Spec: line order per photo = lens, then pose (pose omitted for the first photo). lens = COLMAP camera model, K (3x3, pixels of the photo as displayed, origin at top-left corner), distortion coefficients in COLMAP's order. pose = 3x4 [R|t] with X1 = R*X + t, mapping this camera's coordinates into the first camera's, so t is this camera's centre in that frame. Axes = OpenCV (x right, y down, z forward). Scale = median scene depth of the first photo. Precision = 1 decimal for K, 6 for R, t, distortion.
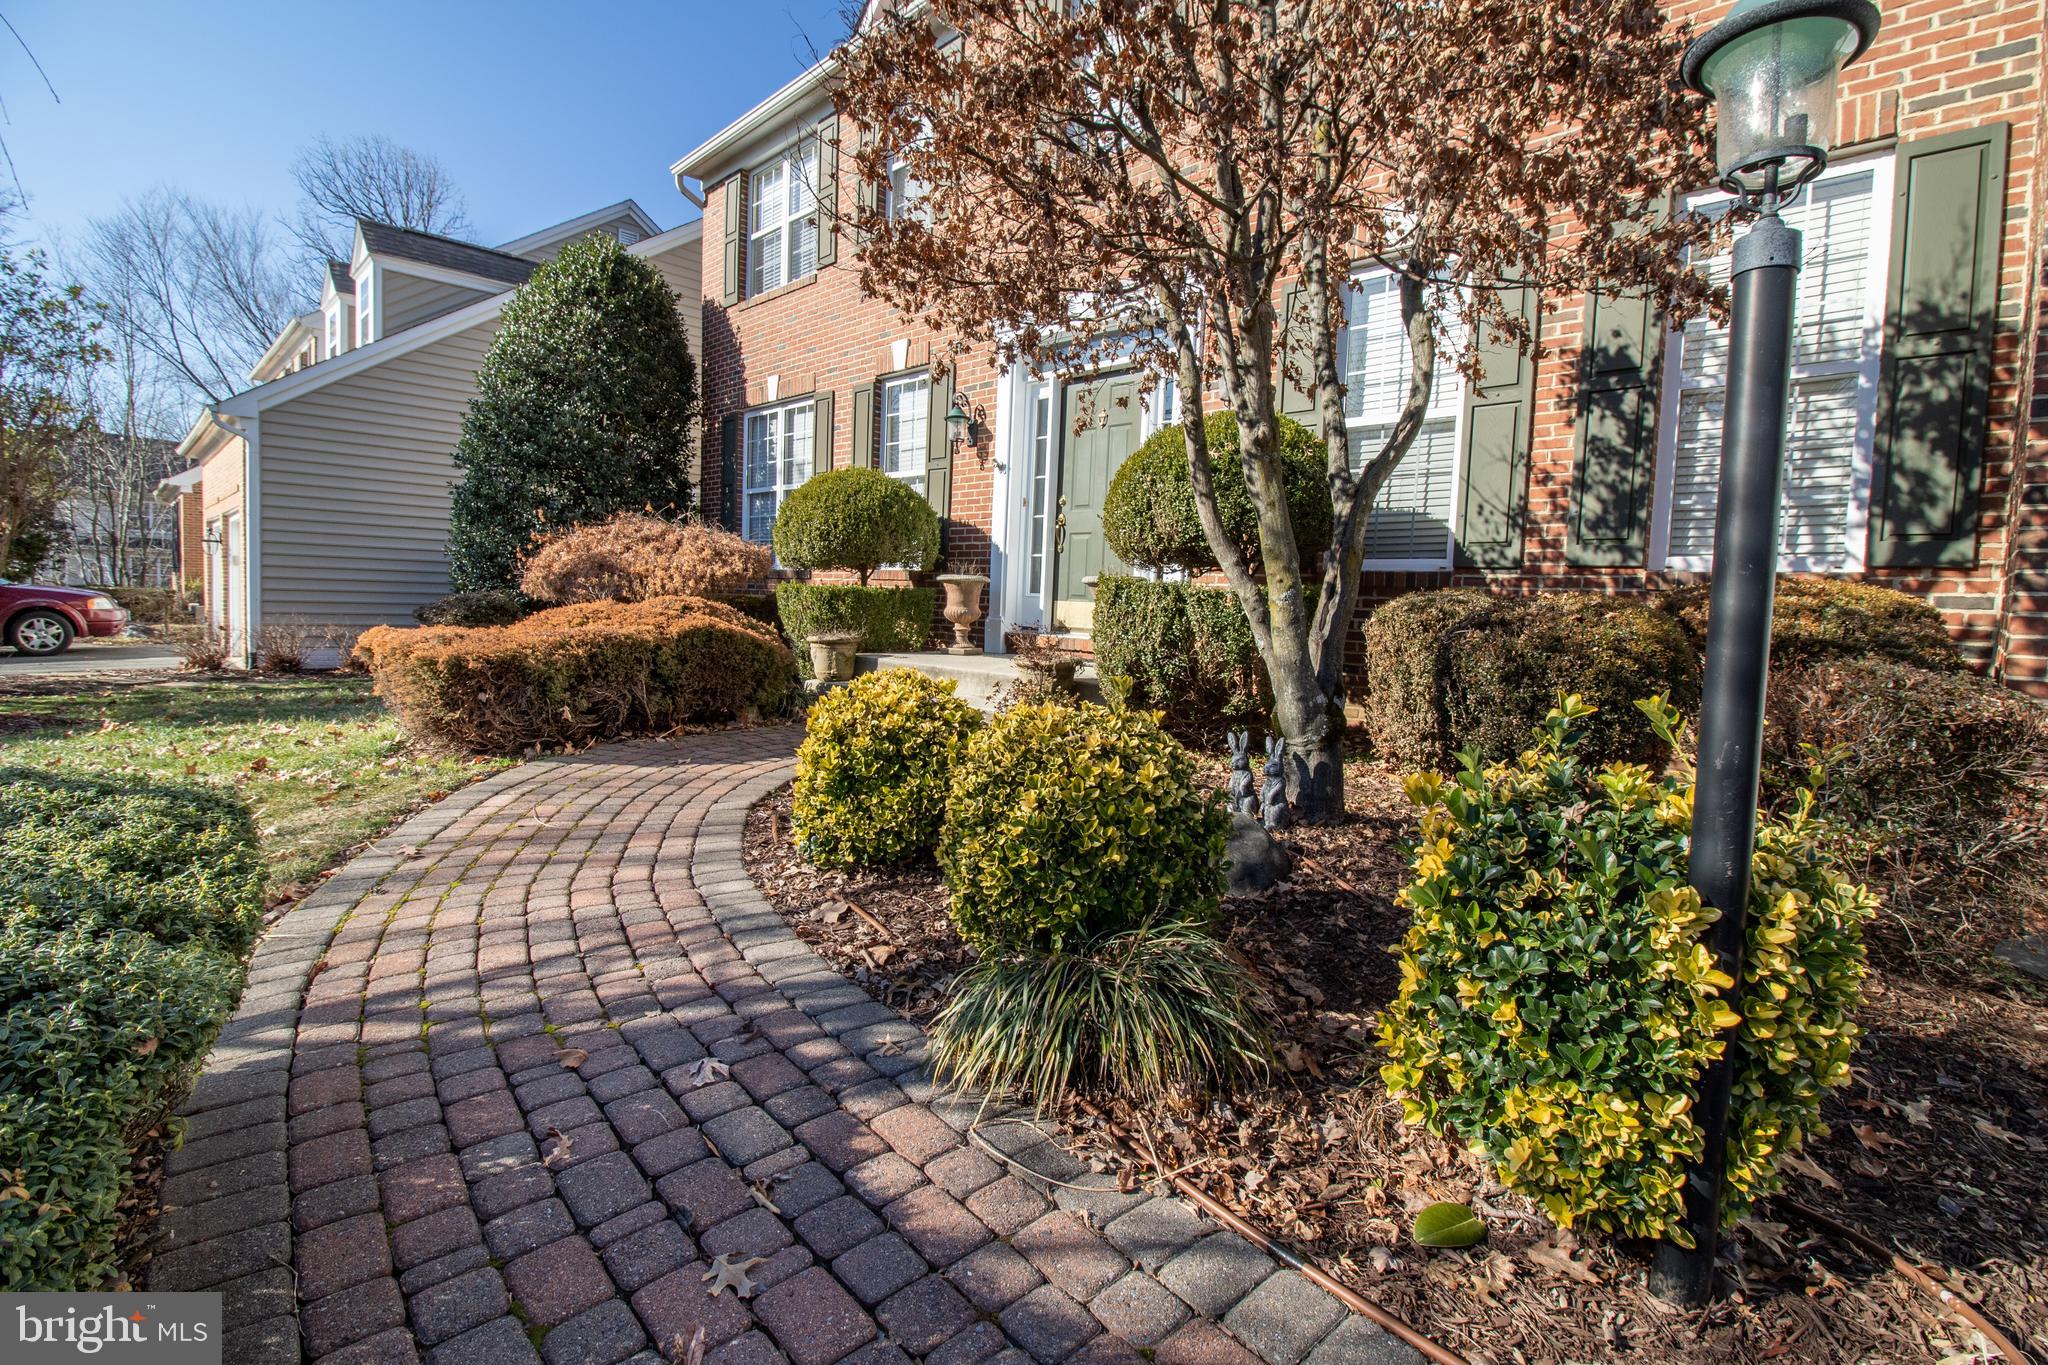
lens RADIAL K [[930.3, 0, 1021.7], [0, 930.3, 673.7], [0, 0, 1]] dist [-0.009299, -0.004958]
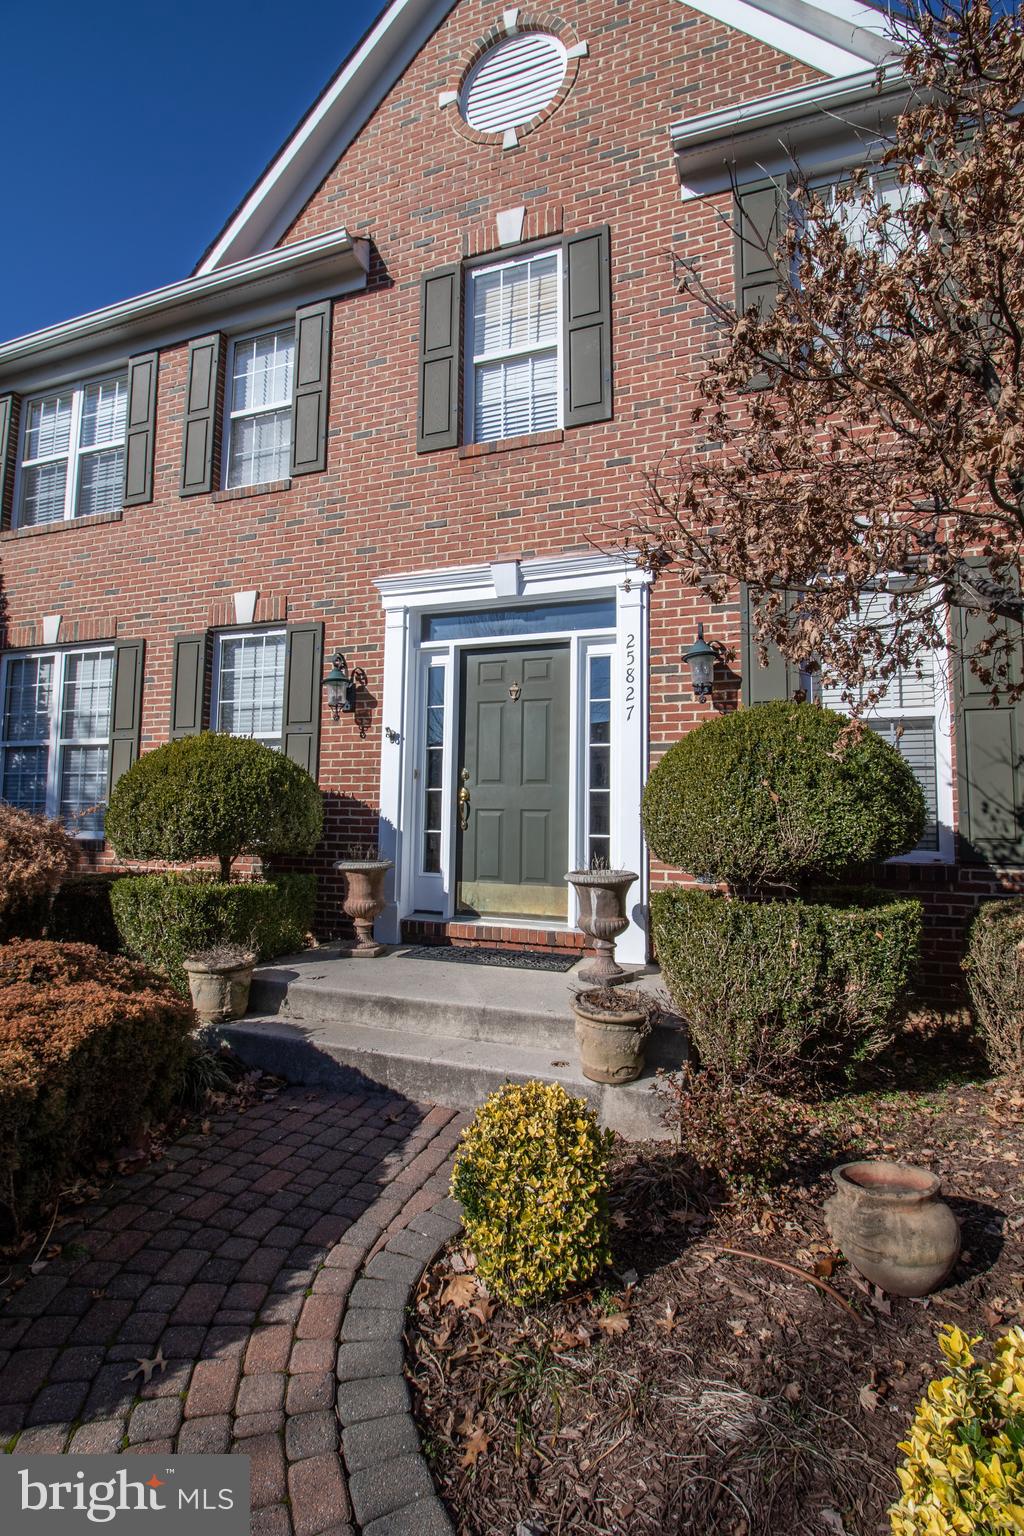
lens RADIAL K [[697.7, 0, 491.5], [0, 697.7, 763.6], [0, 0, 1]] dist [-0.009299, -0.004958]
pose [[0.907643, 0.005702, 0.419704, -0.219044], [0.053603, 0.990146, -0.129373, -0.101358], [-0.416306, 0.139922, 0.898394, 0.345061]]
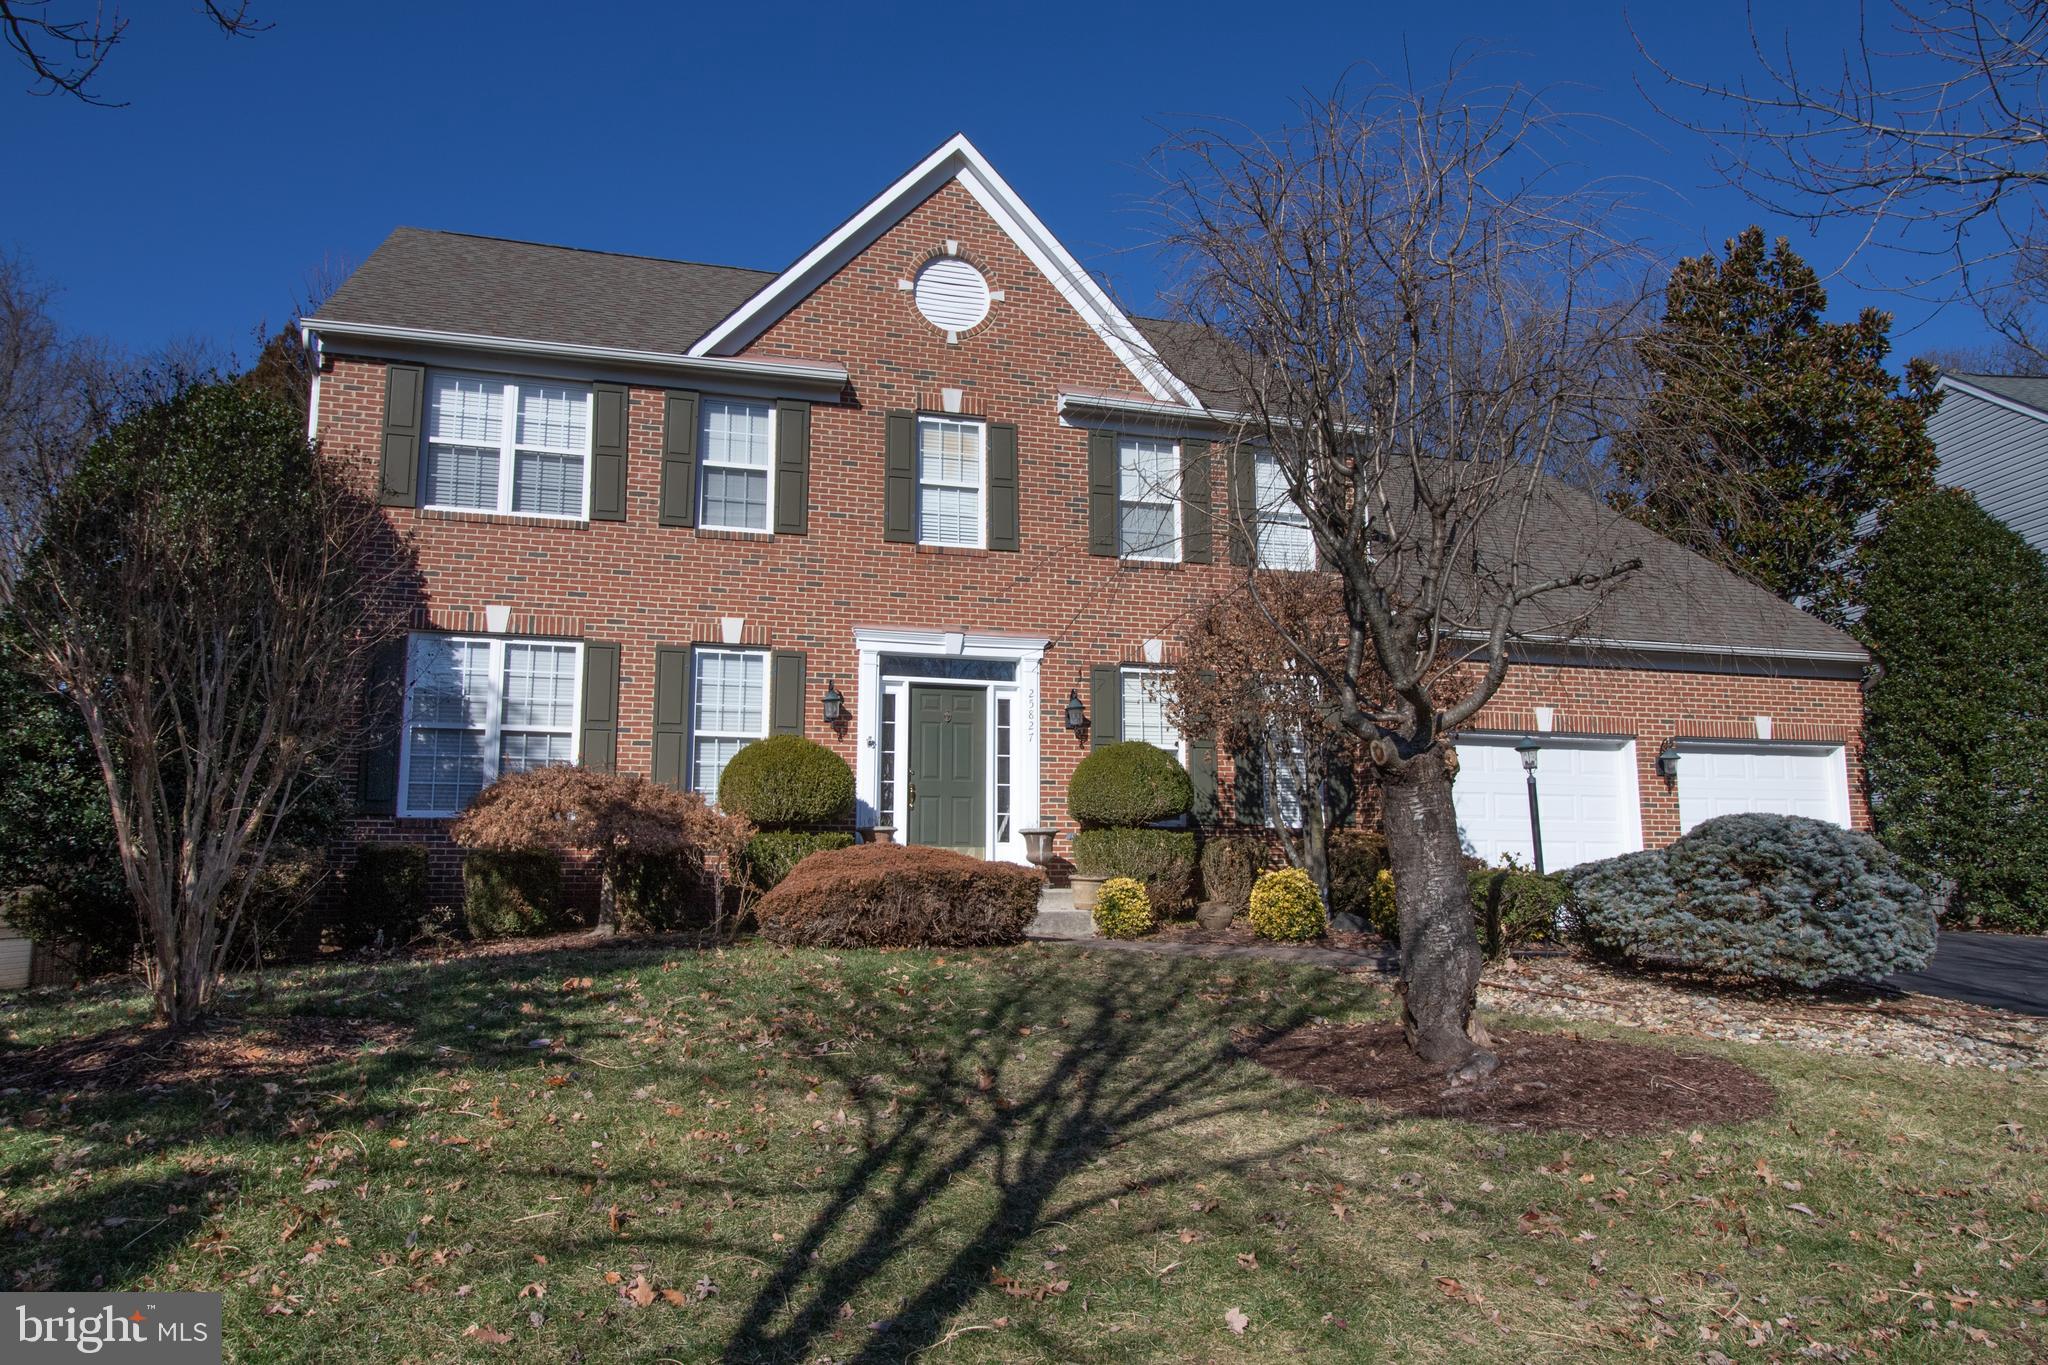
lens RADIAL K [[1379.6, 0, 1012.9], [0, 1379.6, 682.3], [0, 0, 1]] dist [-0.003574, 0.000133]
pose [[0.474723, 0.081462, 0.876357, -1.586765], [0.086297, 0.986602, -0.138457, -0.023210], [-0.875894, 0.141355, 0.461332, -0.064560]]
